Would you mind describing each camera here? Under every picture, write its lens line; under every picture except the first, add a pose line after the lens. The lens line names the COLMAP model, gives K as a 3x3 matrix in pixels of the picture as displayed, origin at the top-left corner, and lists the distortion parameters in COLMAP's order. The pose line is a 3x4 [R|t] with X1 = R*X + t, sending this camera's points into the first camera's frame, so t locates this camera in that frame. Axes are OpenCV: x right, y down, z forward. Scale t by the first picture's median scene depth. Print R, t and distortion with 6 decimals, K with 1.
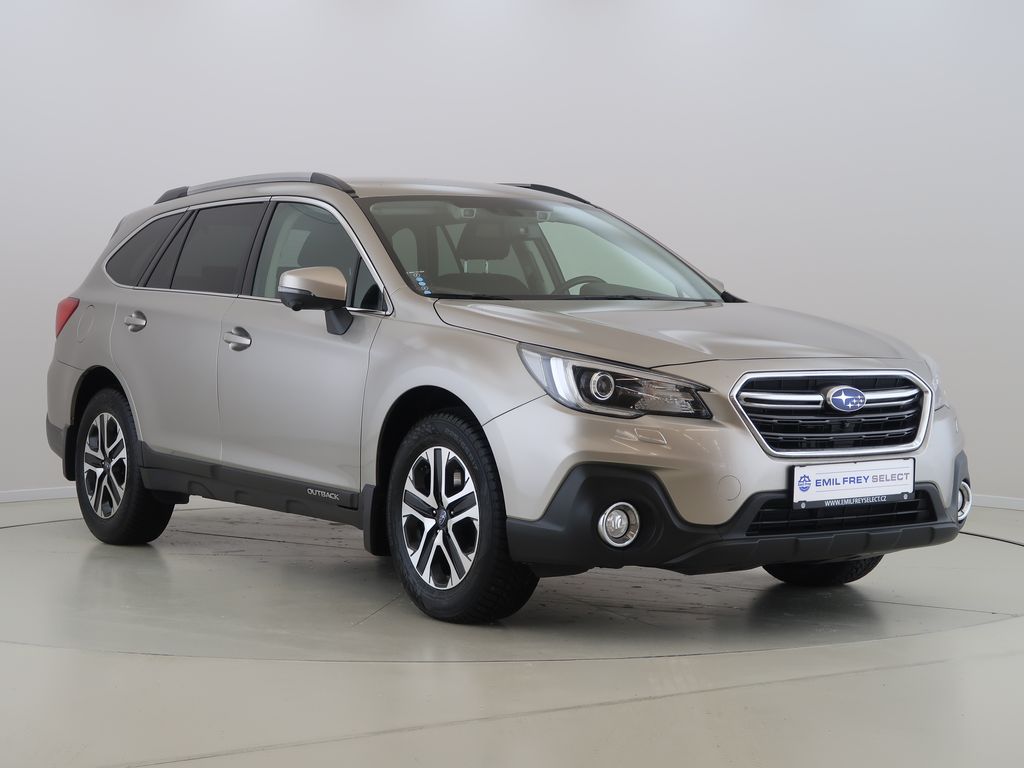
lens RADIAL K [[1891.9, 0, 511.6], [0, 1891.9, 383.0], [0, 0, 1]] dist [-0.320205, 0.000000]
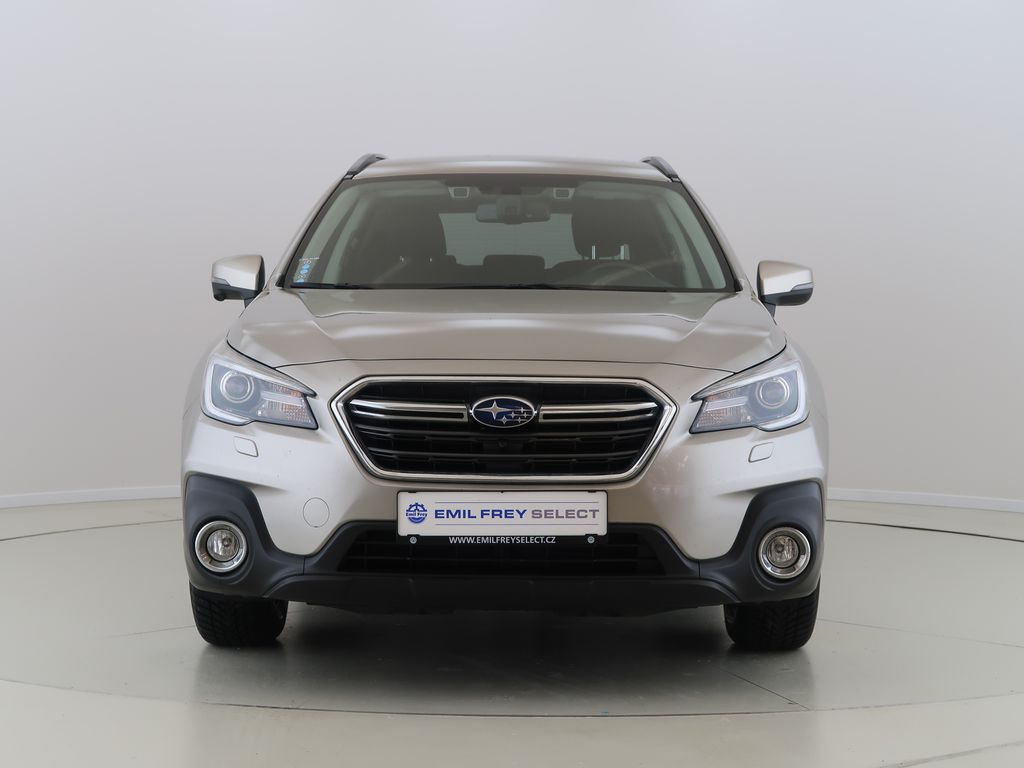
lens RADIAL K [[1891.9, 0, 512.6], [0, 1891.9, 383.8], [0, 0, 1]] dist [-0.320205, 0.000000]
pose [[0.847536, 0.024300, -0.530181, 0.612055], [-0.020897, 0.999705, 0.012415, -0.013504], [0.530326, 0.000557, 0.847794, 0.320442]]
